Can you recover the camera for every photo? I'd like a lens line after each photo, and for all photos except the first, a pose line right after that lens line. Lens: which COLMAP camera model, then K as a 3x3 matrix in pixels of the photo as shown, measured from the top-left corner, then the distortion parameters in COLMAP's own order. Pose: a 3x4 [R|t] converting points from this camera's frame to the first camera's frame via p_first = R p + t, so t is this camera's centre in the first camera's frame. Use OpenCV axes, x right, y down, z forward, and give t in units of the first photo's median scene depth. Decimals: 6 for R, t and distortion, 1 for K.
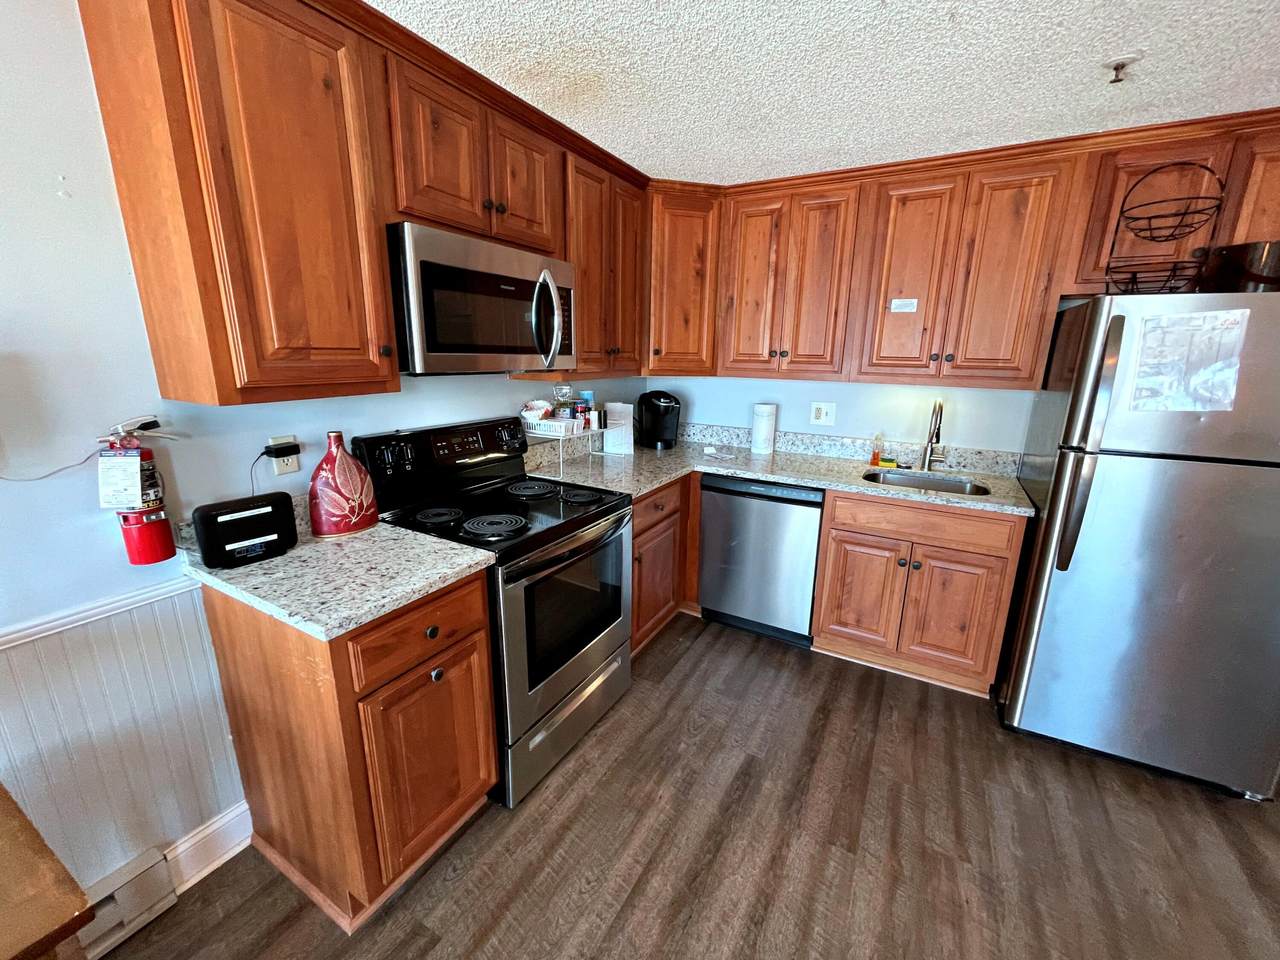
lens RADIAL K [[518.5, 0, 638.1], [0, 518.5, 479.9], [0, 0, 1]] dist [-0.000170, -0.000430]
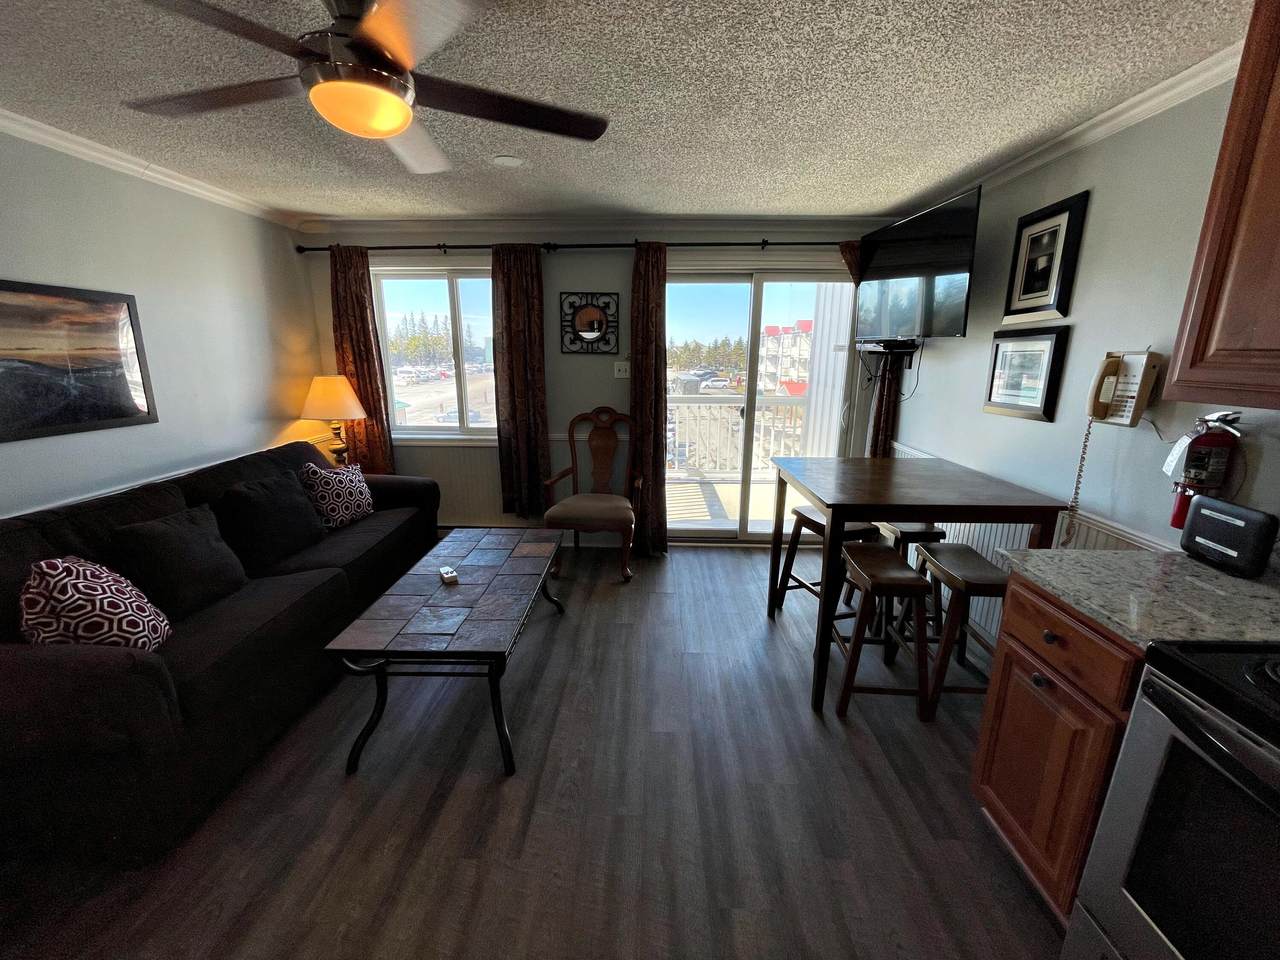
lens RADIAL K [[518.5, 0, 640.3], [0, 518.5, 479.9], [0, 0, 1]] dist [-0.000170, -0.000430]
pose [[-0.881899, 0.095746, -0.461614, 0.584618], [-0.131154, 0.890679, 0.435305, -0.244193], [0.452828, 0.444437, -0.772931, 1.052677]]
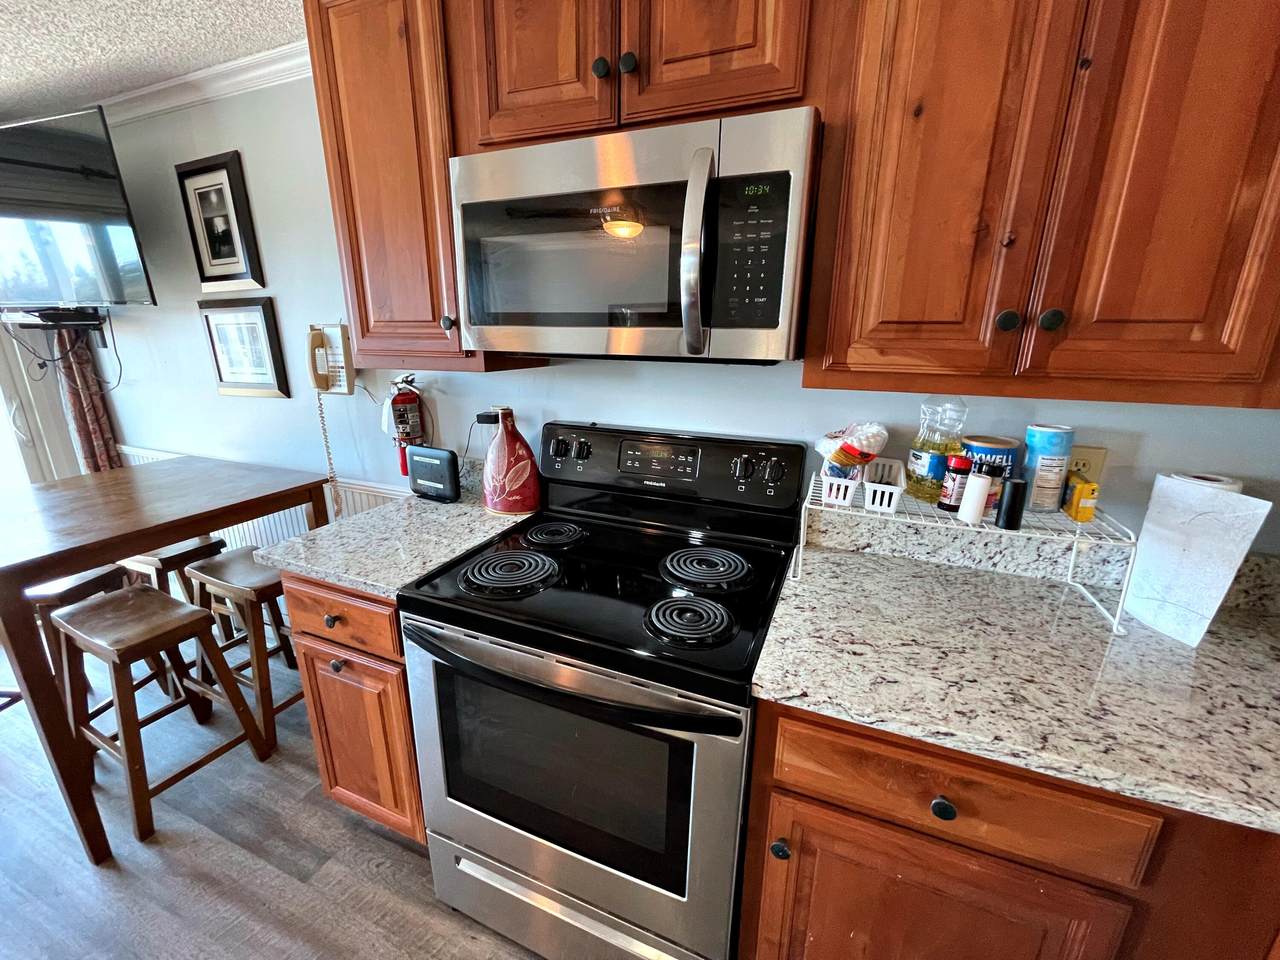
lens RADIAL K [[518.5, 0, 637.2], [0, 518.5, 479.1], [0, 0, 1]] dist [-0.000170, -0.000430]
pose [[0.109166, 0.261441, -0.959026, 0.416680], [-0.243988, 0.942325, 0.229115, -0.251611], [0.963614, 0.208980, 0.166658, 1.096702]]
